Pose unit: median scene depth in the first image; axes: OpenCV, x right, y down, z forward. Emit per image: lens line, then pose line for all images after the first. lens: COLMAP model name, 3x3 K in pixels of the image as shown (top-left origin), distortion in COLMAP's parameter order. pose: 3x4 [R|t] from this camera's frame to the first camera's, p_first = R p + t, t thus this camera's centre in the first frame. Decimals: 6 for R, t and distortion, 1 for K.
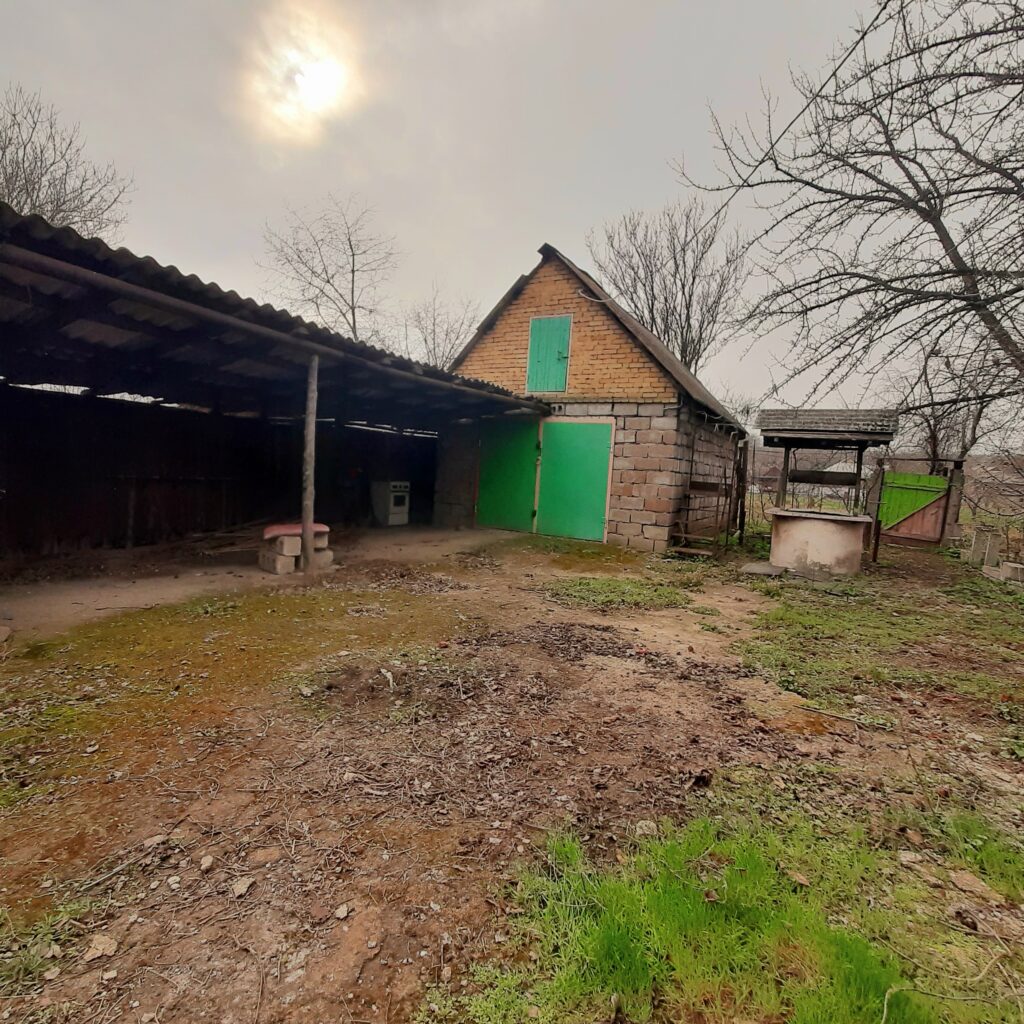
lens RADIAL K [[557.3, 0, 517.9], [0, 557.3, 512.3], [0, 0, 1]] dist [0.007011, -0.002964]
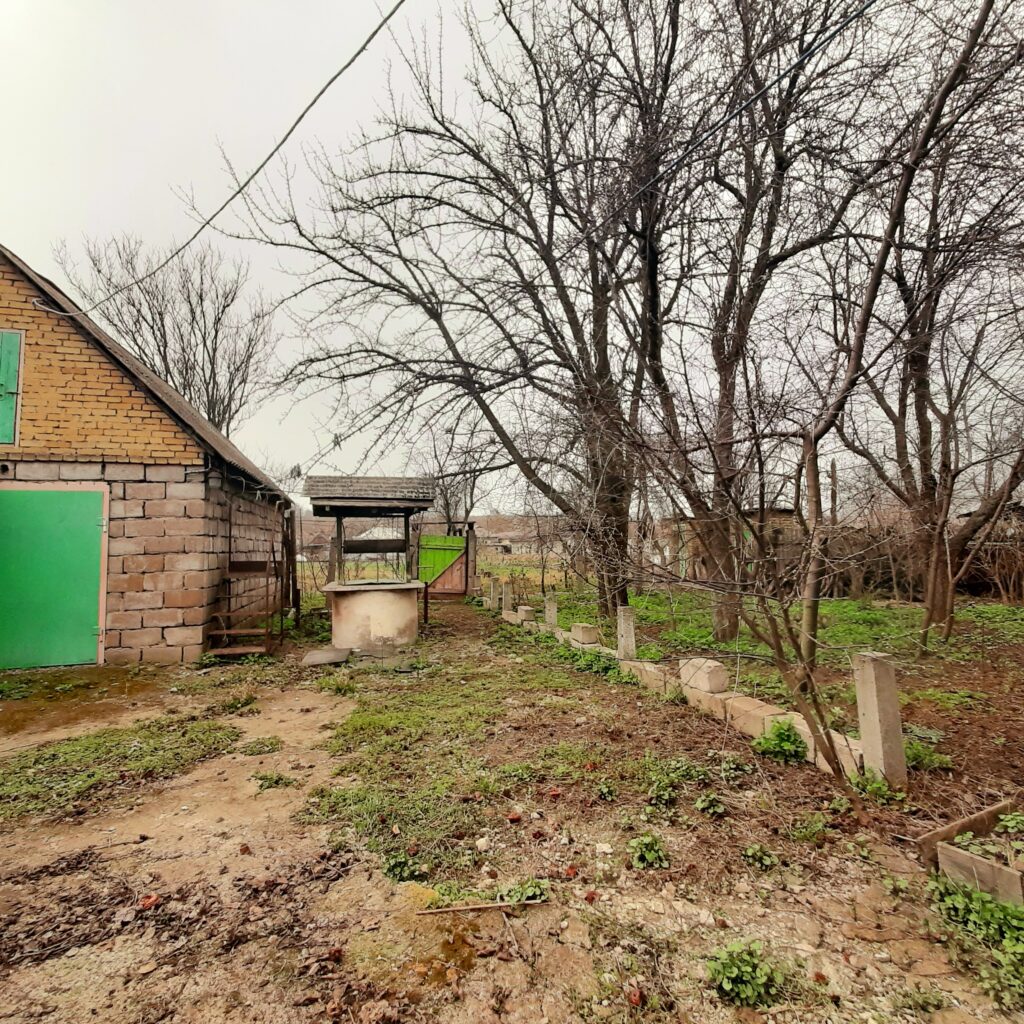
lens RADIAL K [[557.3, 0, 517.9], [0, 557.3, 512.3], [0, 0, 1]] dist [0.007011, -0.002964]
pose [[0.713715, -0.028491, 0.699857, 0.047714], [0.114731, 0.990433, -0.076683, -0.018637], [-0.690976, 0.135025, 0.710155, 0.139265]]
